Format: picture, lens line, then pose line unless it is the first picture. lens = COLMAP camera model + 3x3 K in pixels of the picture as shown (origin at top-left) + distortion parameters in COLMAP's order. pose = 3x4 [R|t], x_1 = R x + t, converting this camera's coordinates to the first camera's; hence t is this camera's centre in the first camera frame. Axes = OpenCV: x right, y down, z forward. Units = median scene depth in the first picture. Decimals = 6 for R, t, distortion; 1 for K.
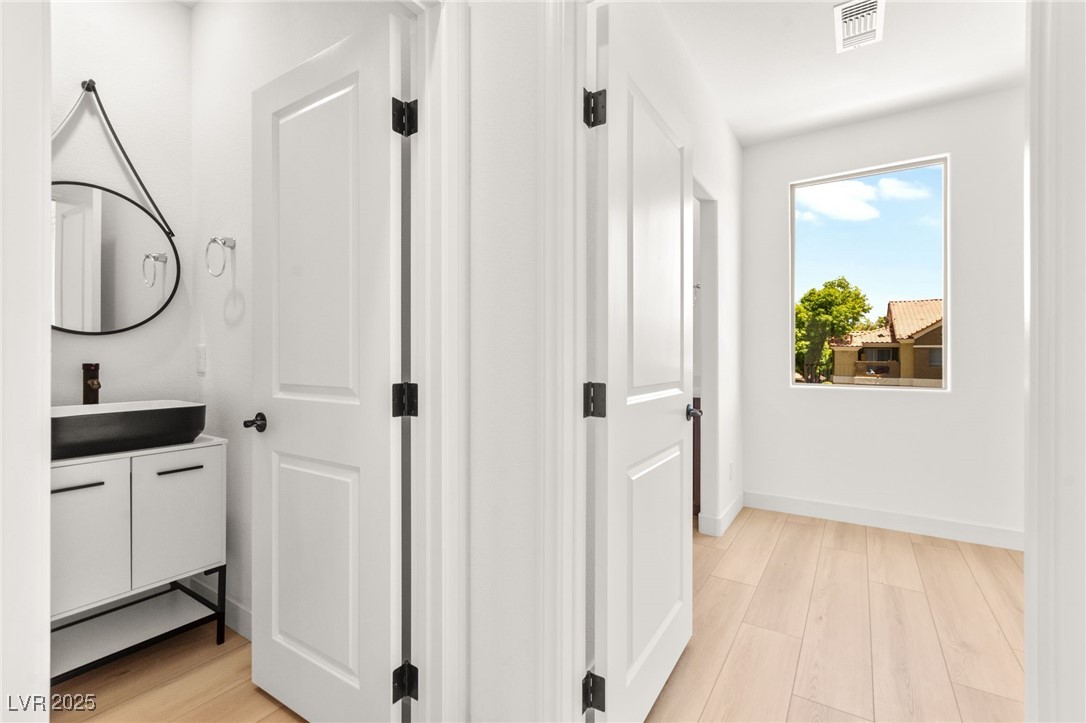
lens RADIAL K [[565.4, 0, 543.0], [0, 565.4, 361.5], [0, 0, 1]] dist [0.004518, 0.000844]
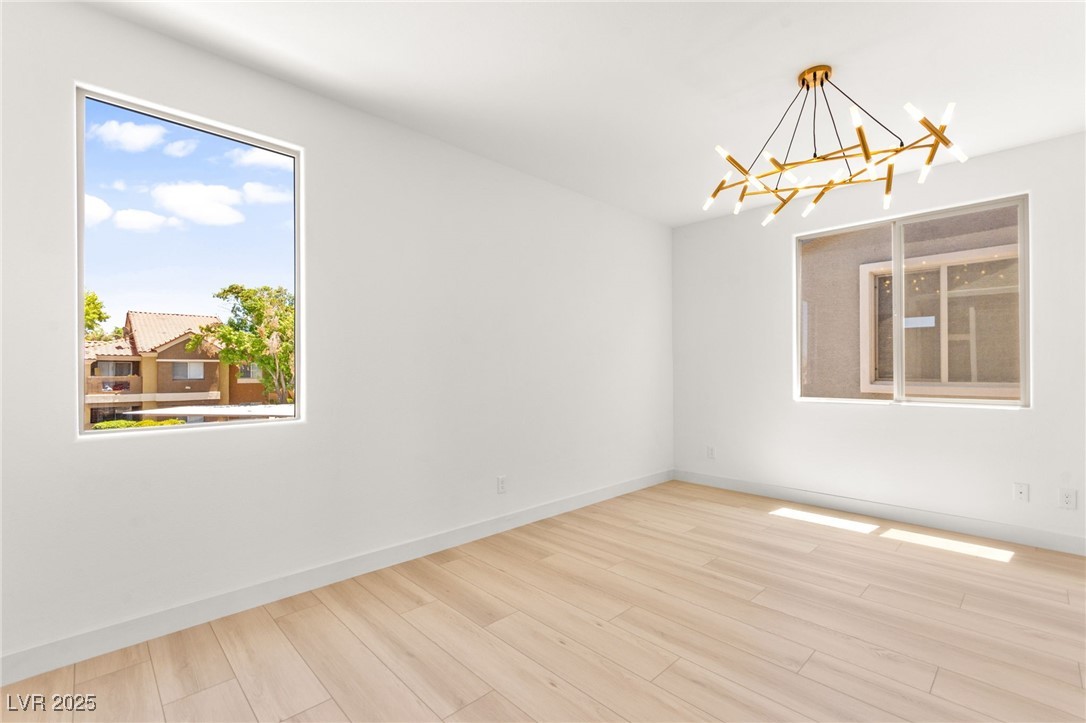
lens RADIAL K [[483.4, 0, 536.0], [0, 483.4, 363.1], [0, 0, 1]] dist [0.003203, 0.000032]
pose [[0.271142, 0.007663, 0.962509, 0.032499], [0.007326, 0.999923, -0.010025, -0.008485], [-0.962511, 0.009770, 0.271065, 0.150900]]
